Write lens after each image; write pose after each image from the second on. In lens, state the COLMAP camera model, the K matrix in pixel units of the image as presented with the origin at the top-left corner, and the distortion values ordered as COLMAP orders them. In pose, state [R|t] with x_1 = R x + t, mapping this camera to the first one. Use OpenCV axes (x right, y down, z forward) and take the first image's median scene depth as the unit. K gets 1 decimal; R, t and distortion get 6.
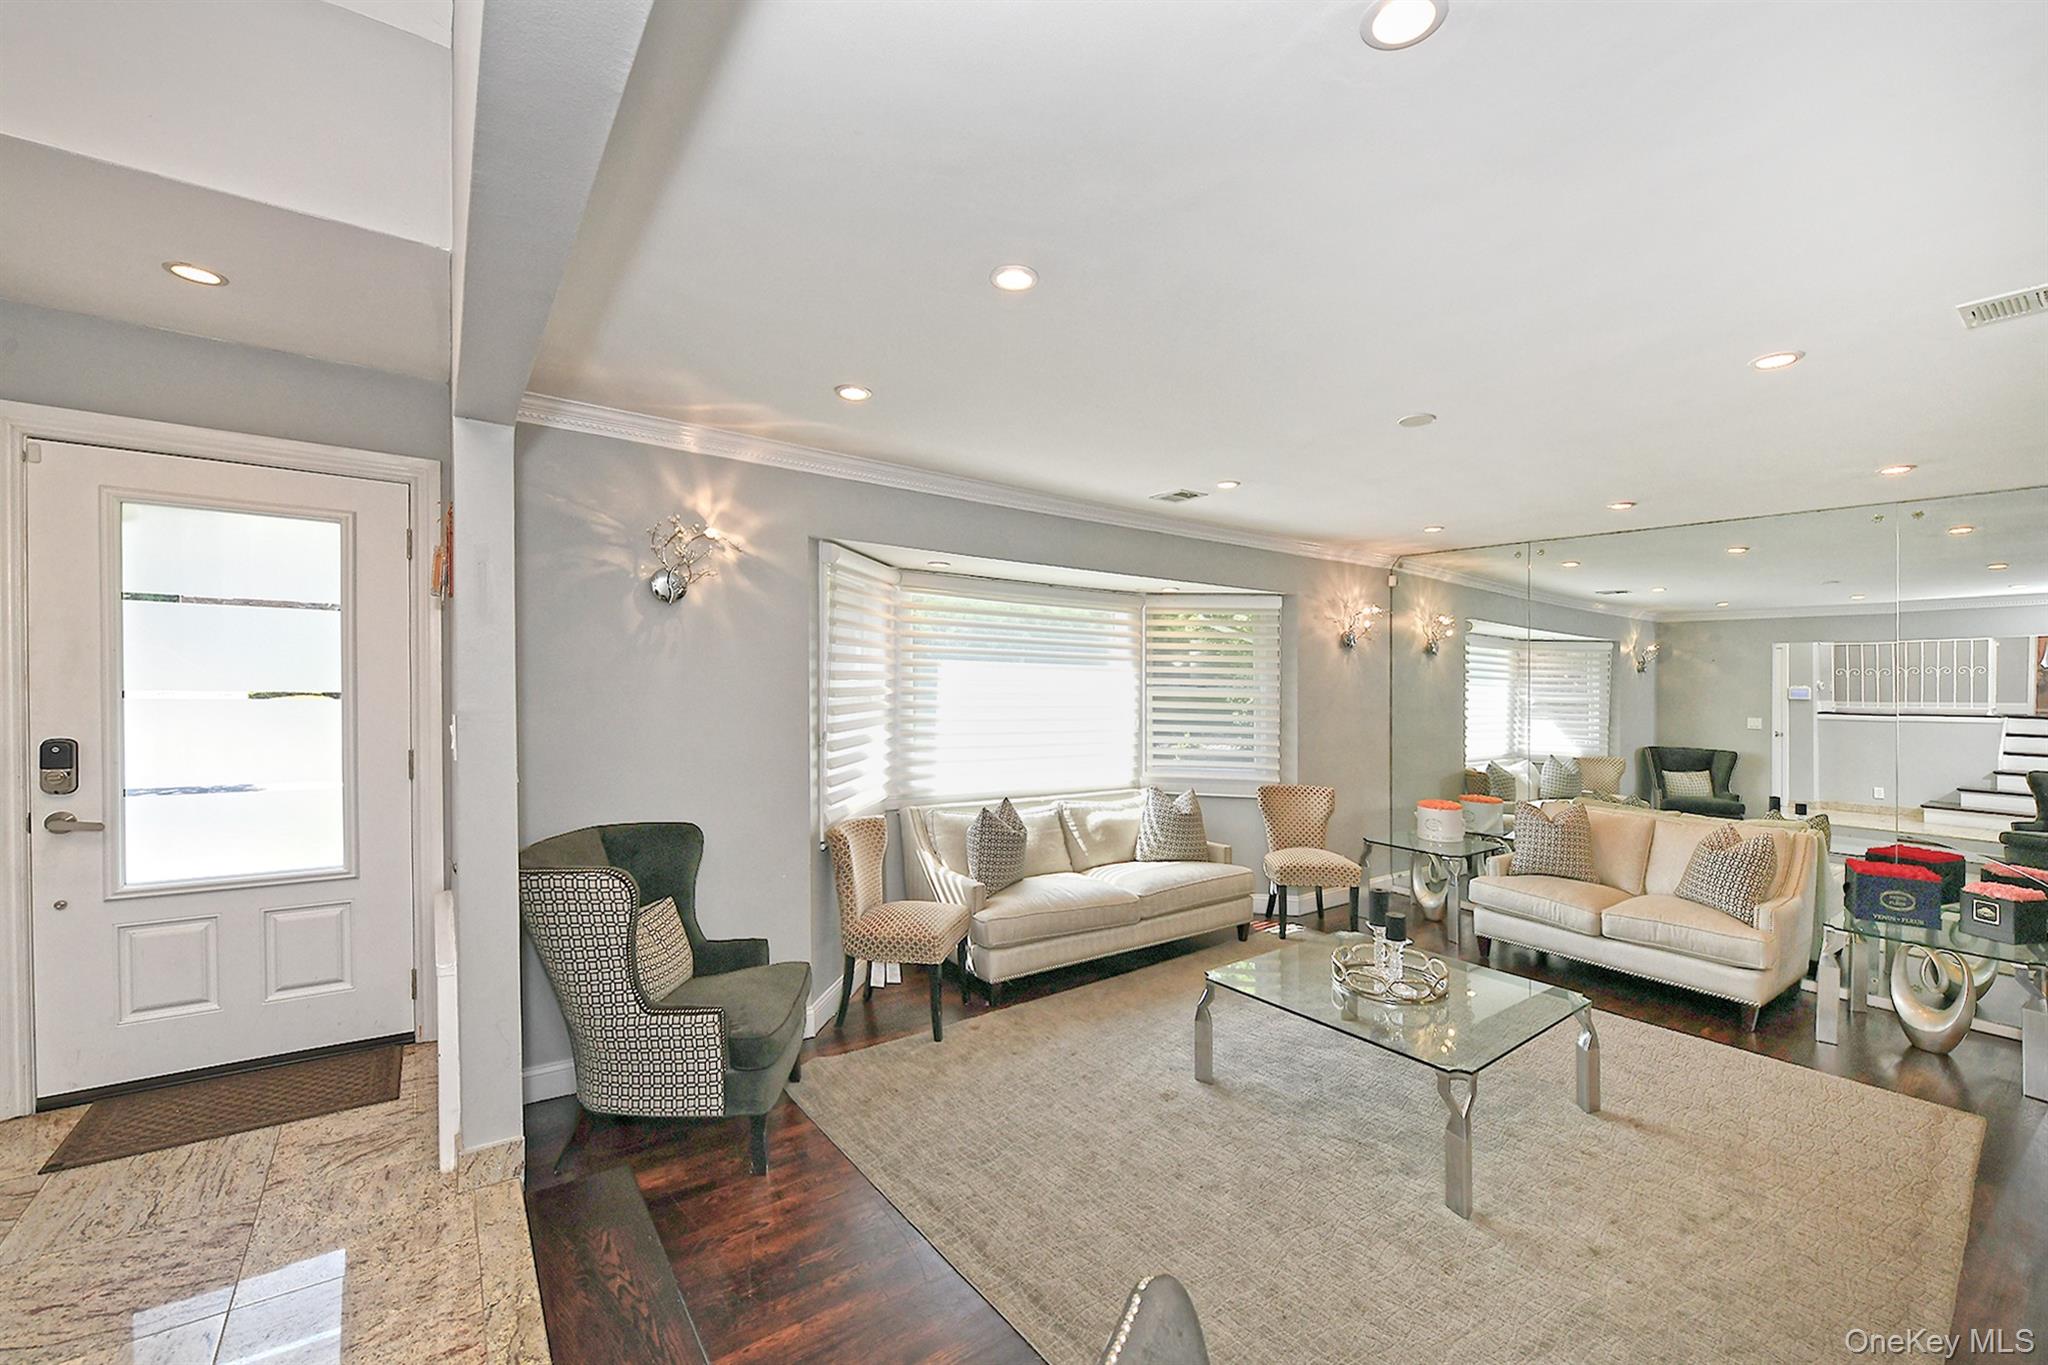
lens RADIAL K [[821.0, 0, 1026.0], [0, 821.0, 691.7], [0, 0, 1]] dist [0.000114, -0.002834]
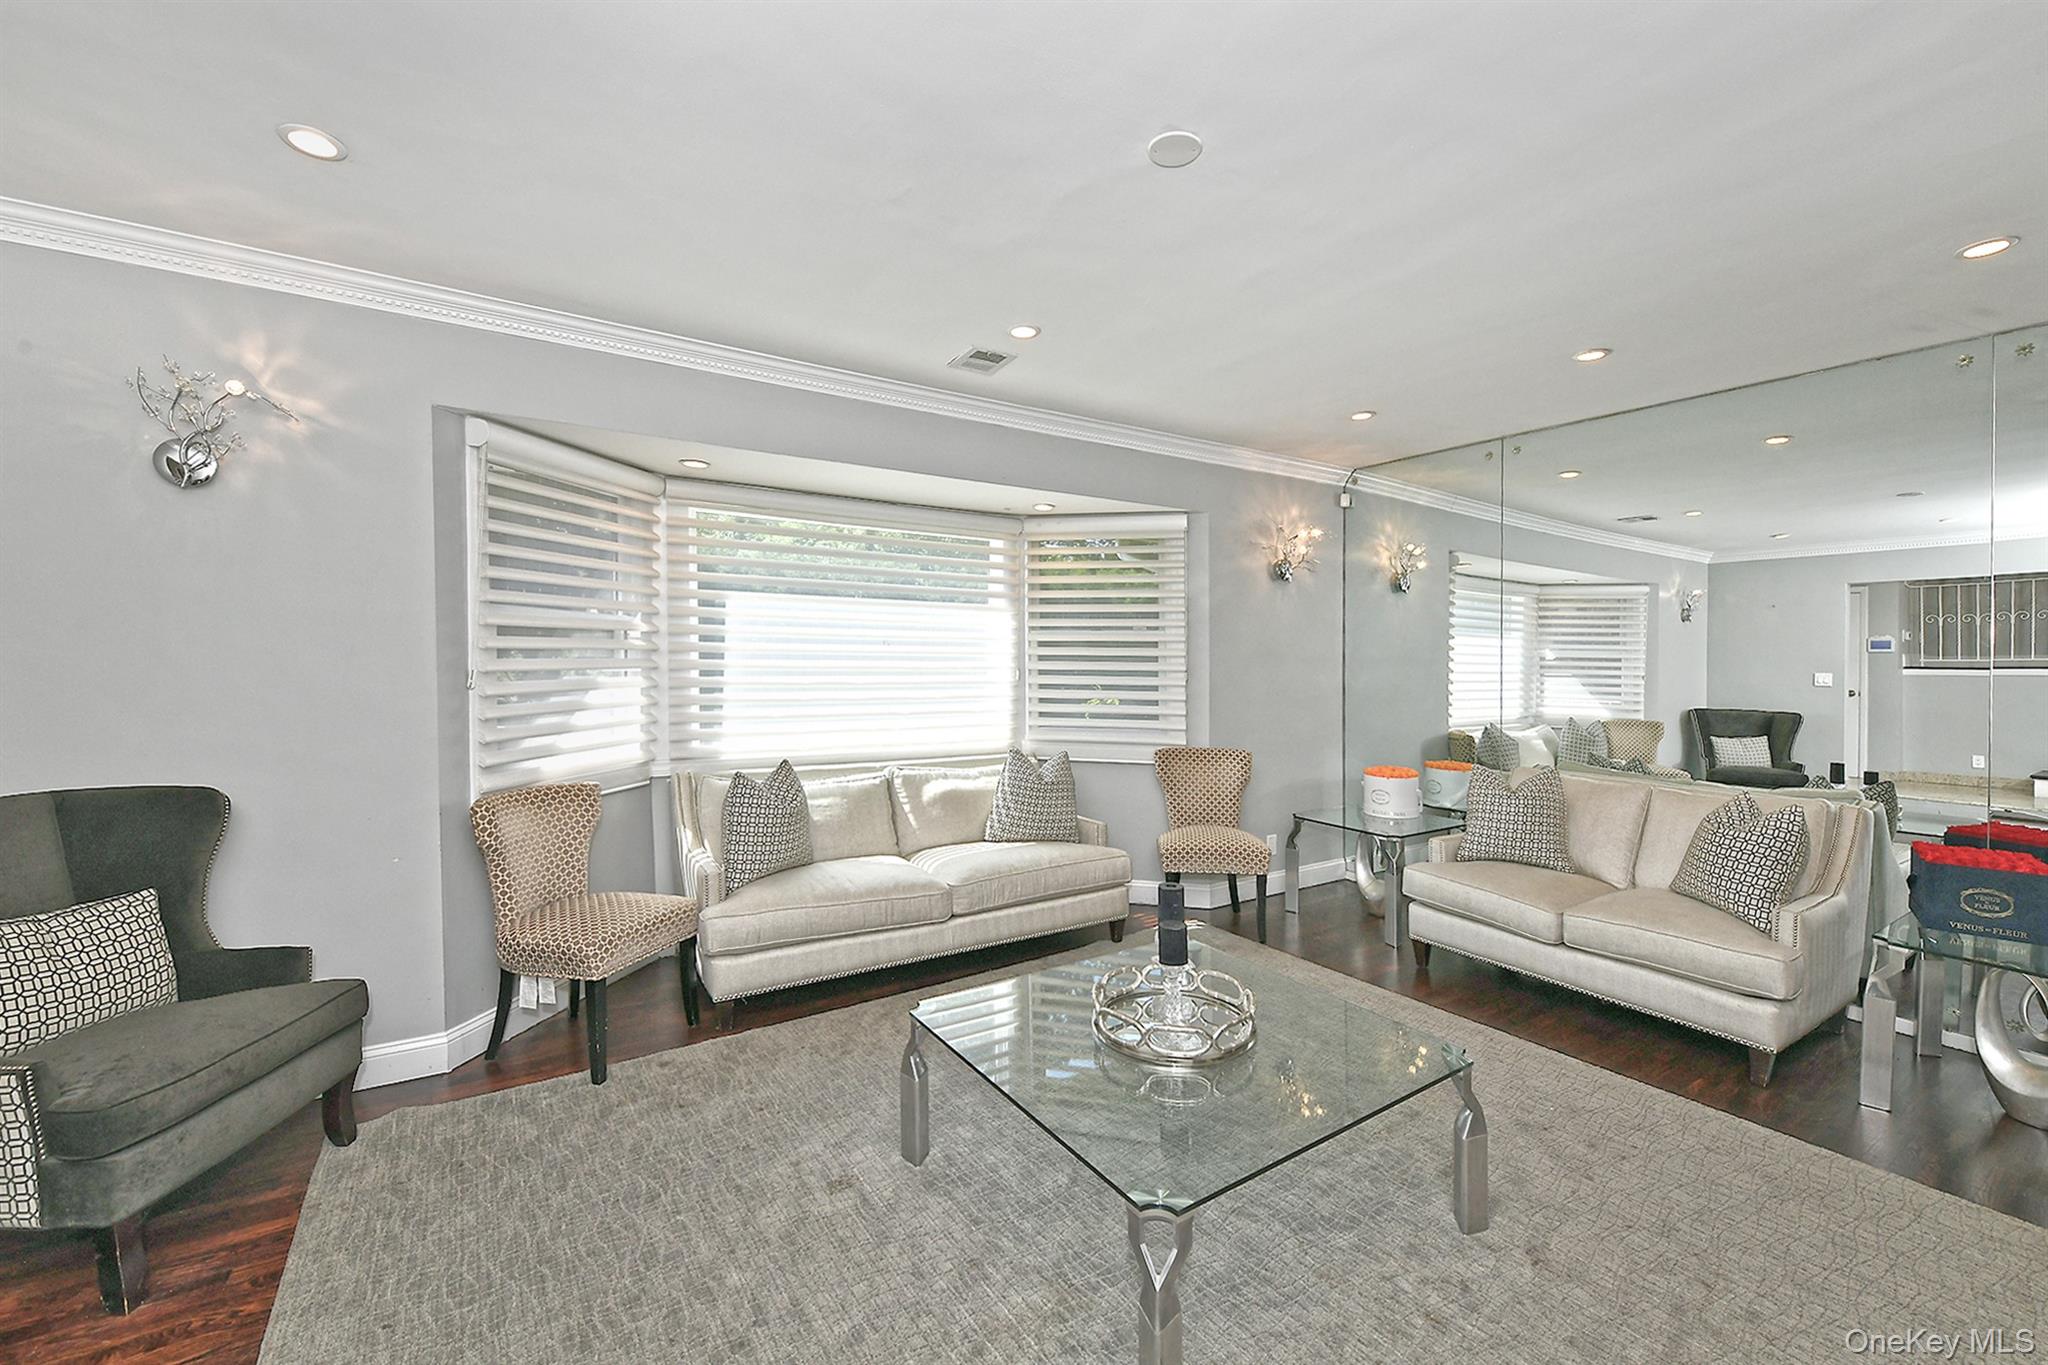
lens RADIAL K [[827.9, 0, 1024.0], [0, 827.9, 682.5], [0, 0, 1]] dist [-0.007575, 0.000118]
pose [[0.998187, -0.007486, -0.059716, 0.240859], [0.008495, 0.999825, 0.016662, 0.041313], [0.059581, -0.017139, 0.998076, 0.214498]]
